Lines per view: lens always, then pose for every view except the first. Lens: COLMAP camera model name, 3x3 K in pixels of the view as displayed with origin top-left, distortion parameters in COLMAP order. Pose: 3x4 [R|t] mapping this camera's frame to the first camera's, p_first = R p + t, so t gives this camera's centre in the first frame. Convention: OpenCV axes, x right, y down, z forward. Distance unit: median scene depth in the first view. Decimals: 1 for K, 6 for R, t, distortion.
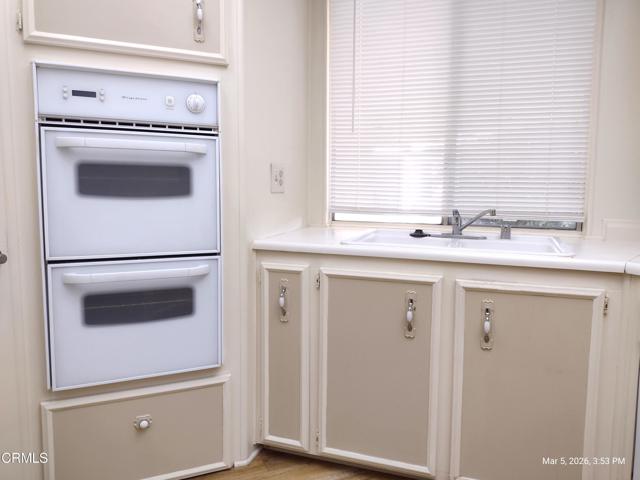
lens RADIAL K [[475.7, 0, 320.2], [0, 475.7, 237.6], [0, 0, 1]] dist [0.022569, -0.029916]
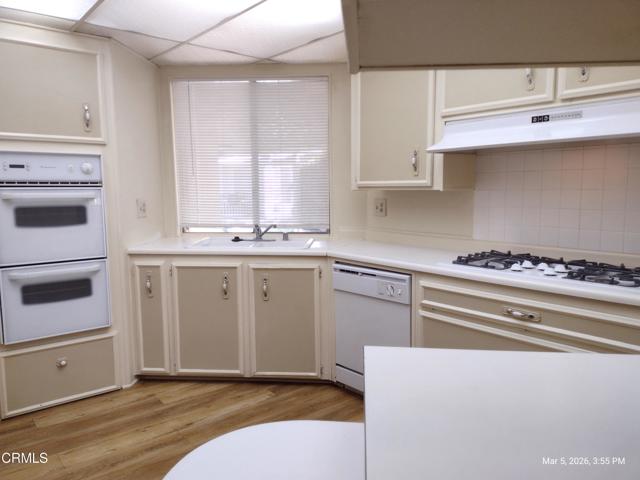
lens RADIAL K [[475.7, 0, 323.0], [0, 475.7, 245.6], [0, 0, 1]] dist [0.022569, -0.029916]
pose [[0.962721, -0.047752, 0.266249, 0.072813], [0.044410, 0.998841, 0.018564, -0.005056], [-0.266827, -0.006047, 0.963725, -0.801761]]
